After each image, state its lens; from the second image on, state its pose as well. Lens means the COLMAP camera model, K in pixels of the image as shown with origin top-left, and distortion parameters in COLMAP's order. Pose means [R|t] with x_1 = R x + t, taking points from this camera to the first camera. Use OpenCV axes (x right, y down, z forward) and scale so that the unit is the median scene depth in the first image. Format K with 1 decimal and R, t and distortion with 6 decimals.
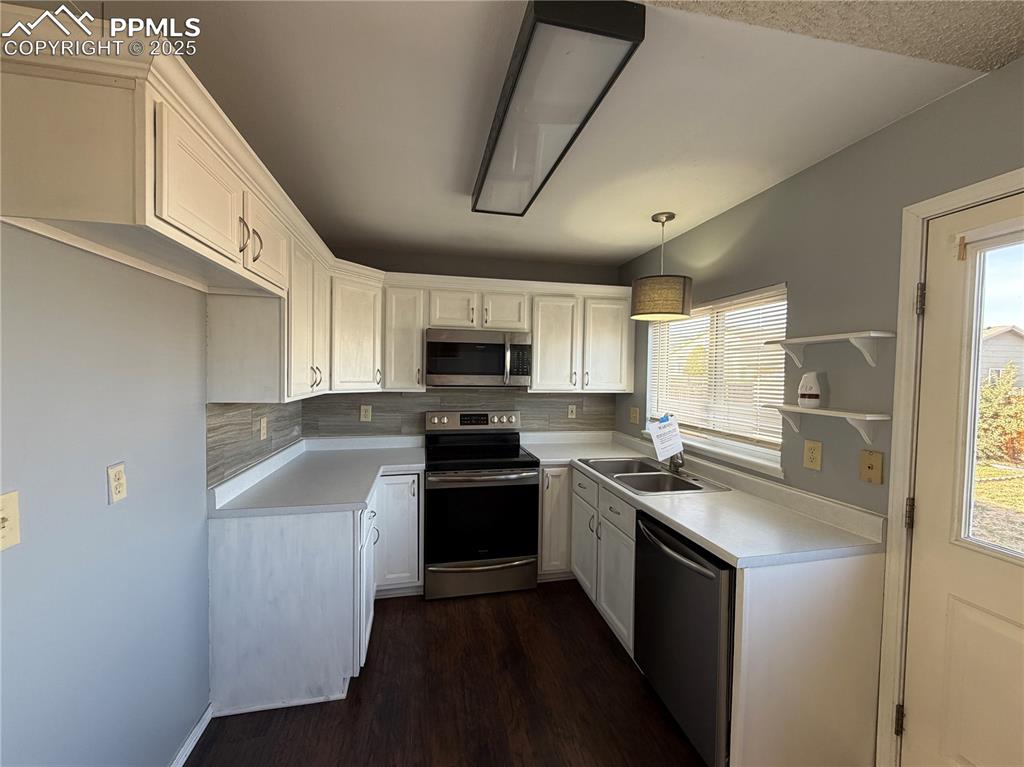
lens RADIAL K [[407.1, 0, 509.3], [0, 407.1, 385.5], [0, 0, 1]] dist [0.001163, -0.000268]
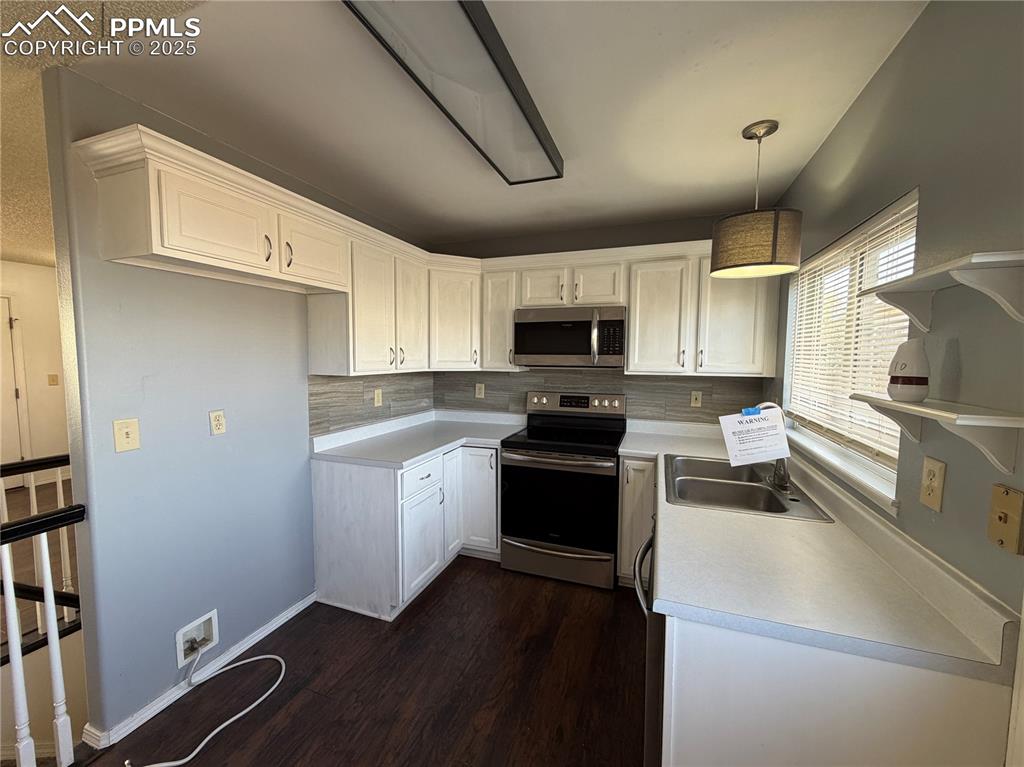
lens RADIAL K [[407.1, 0, 509.3], [0, 407.1, 385.5], [0, 0, 1]] dist [0.001163, -0.000268]
pose [[0.844125, 0.031516, -0.535220, 0.336130], [-0.011646, 0.999113, 0.040463, 0.009535], [0.536020, -0.027922, 0.843743, 0.122878]]
